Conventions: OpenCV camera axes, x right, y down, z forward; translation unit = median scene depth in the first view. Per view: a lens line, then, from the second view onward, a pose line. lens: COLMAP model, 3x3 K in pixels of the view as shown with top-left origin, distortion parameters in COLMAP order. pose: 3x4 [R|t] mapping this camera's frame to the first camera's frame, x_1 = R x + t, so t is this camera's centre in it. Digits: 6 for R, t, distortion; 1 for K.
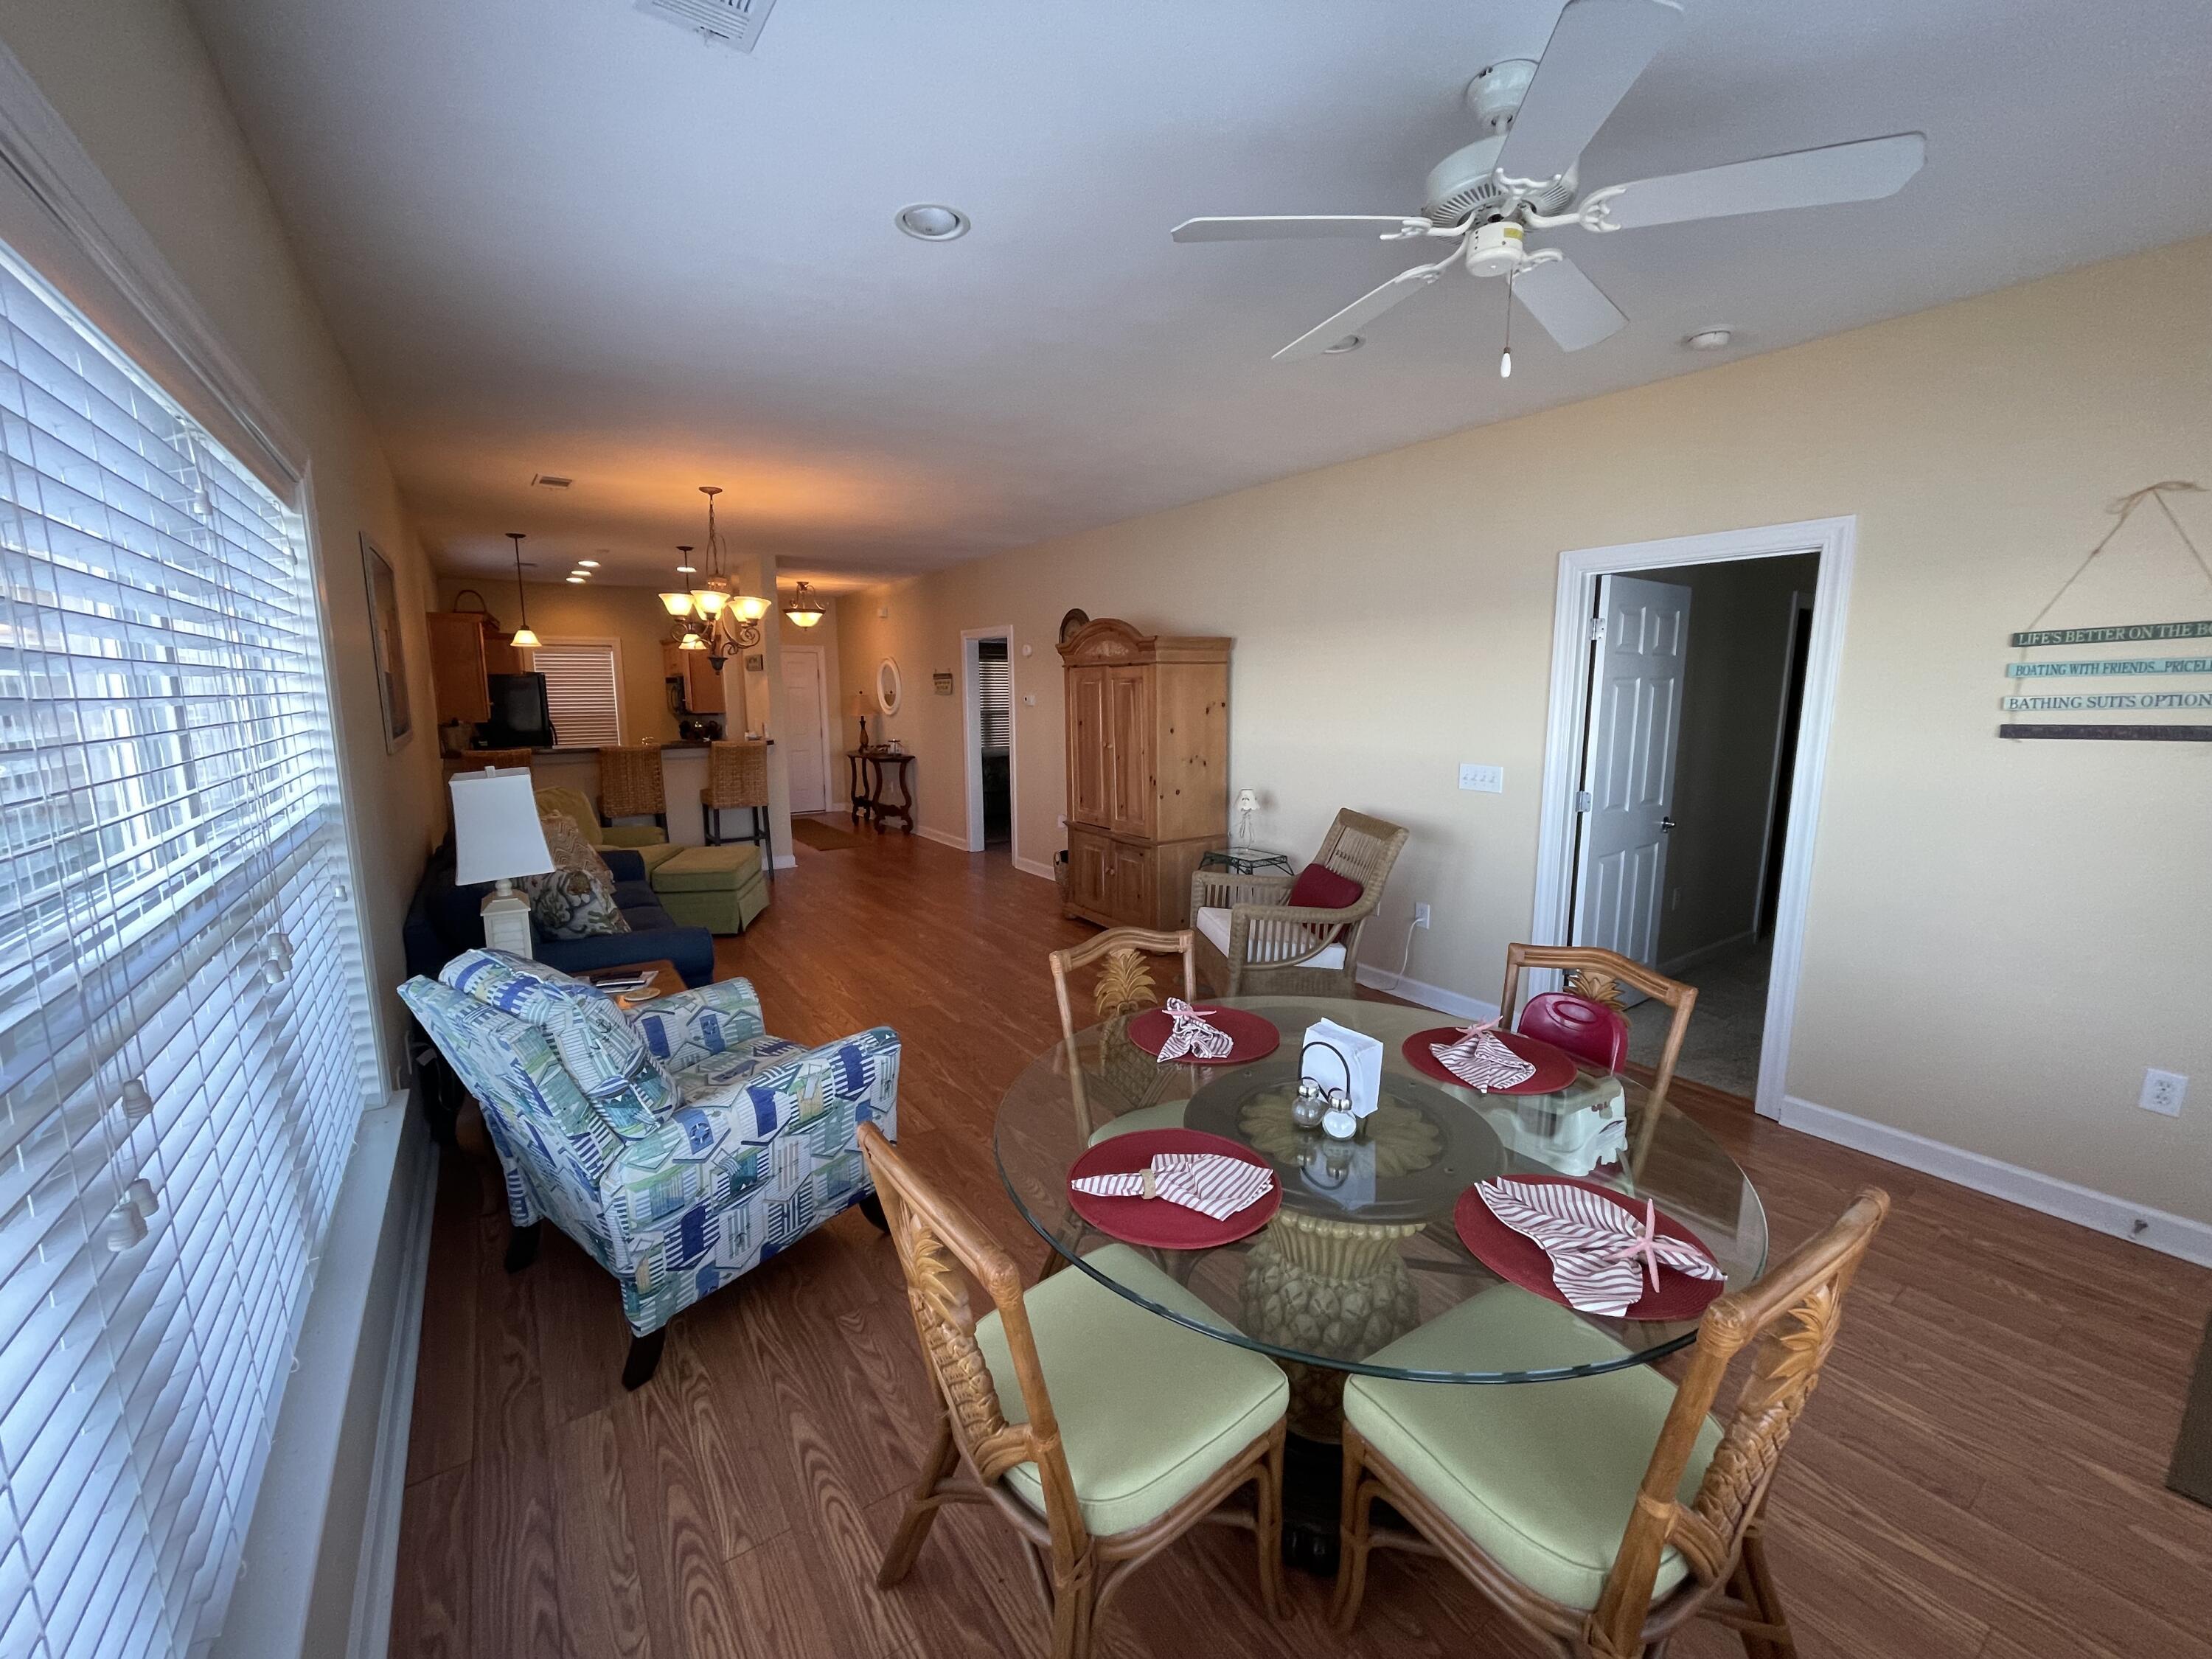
lens RADIAL K [[894.0, 0, 1108.2], [0, 894.0, 831.8], [0, 0, 1]] dist [-0.000948, 0.000879]
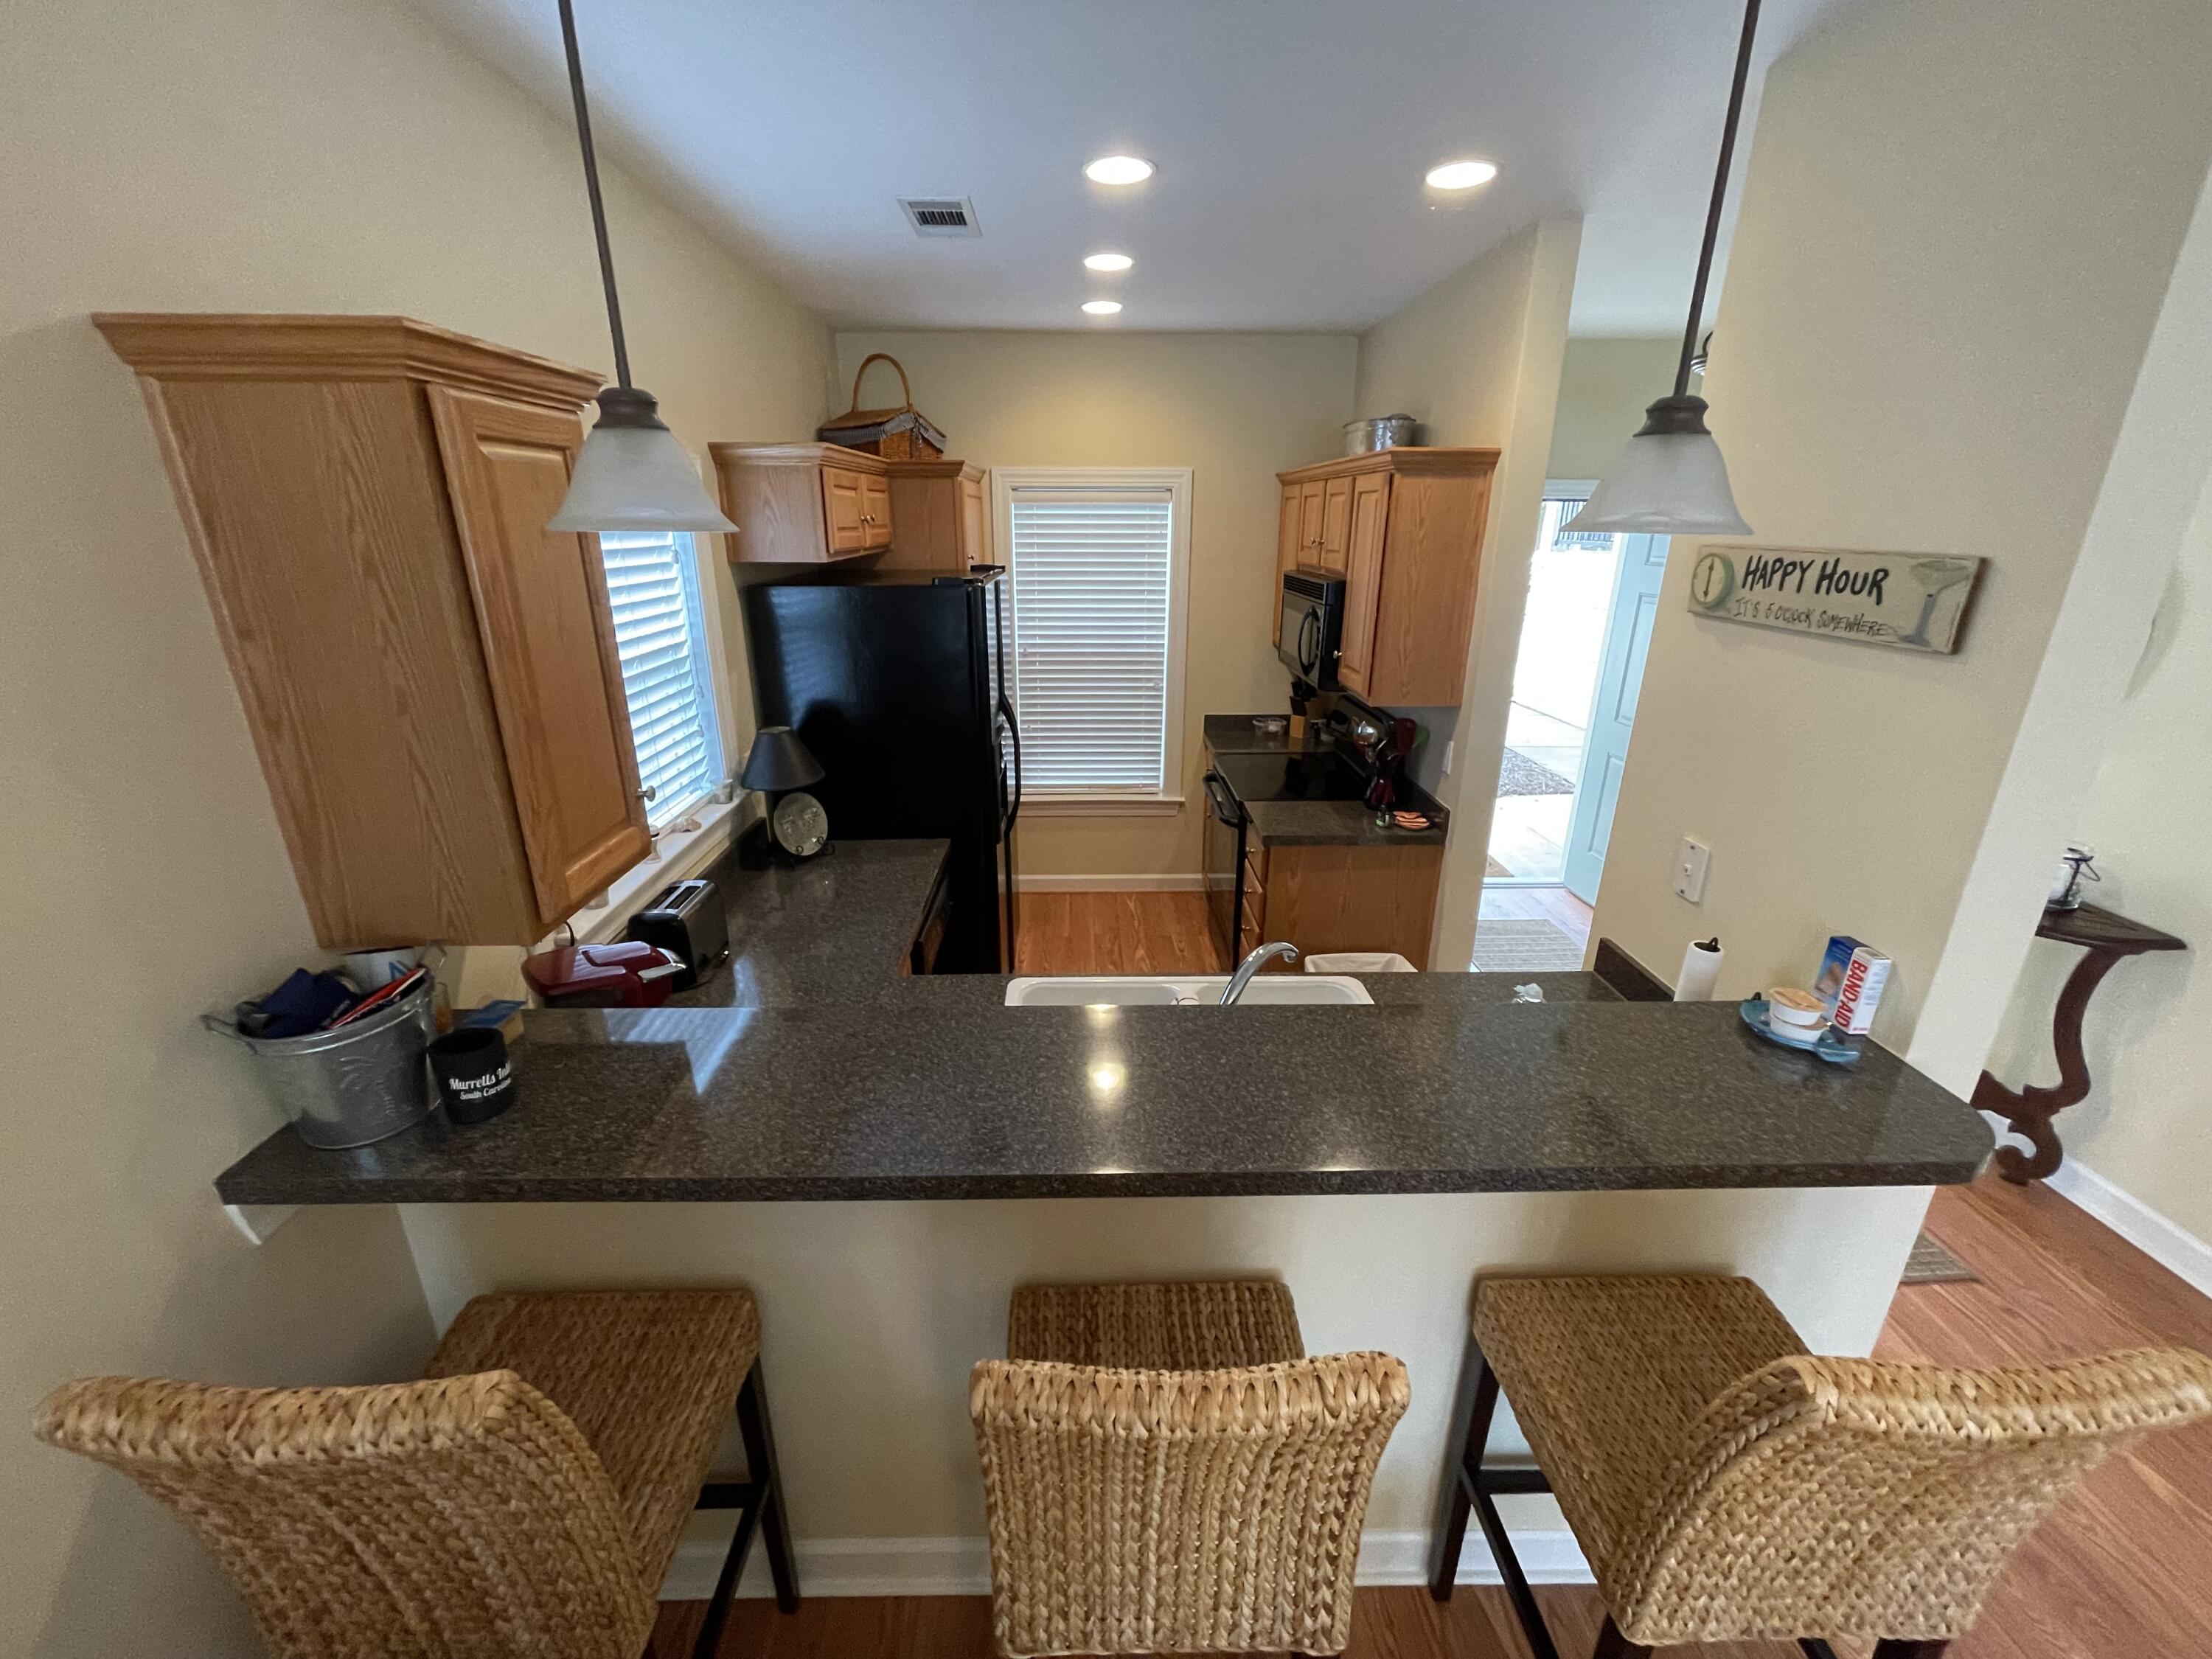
lens RADIAL K [[894.0, 0, 1101.7], [0, 894.0, 836.1], [0, 0, 1]] dist [-0.000948, 0.000879]
pose [[0.834426, 0.183164, -0.519792, -0.357642], [-0.087567, 0.975238, 0.203082, -0.139474], [0.544119, -0.123940, 0.829804, 0.657952]]
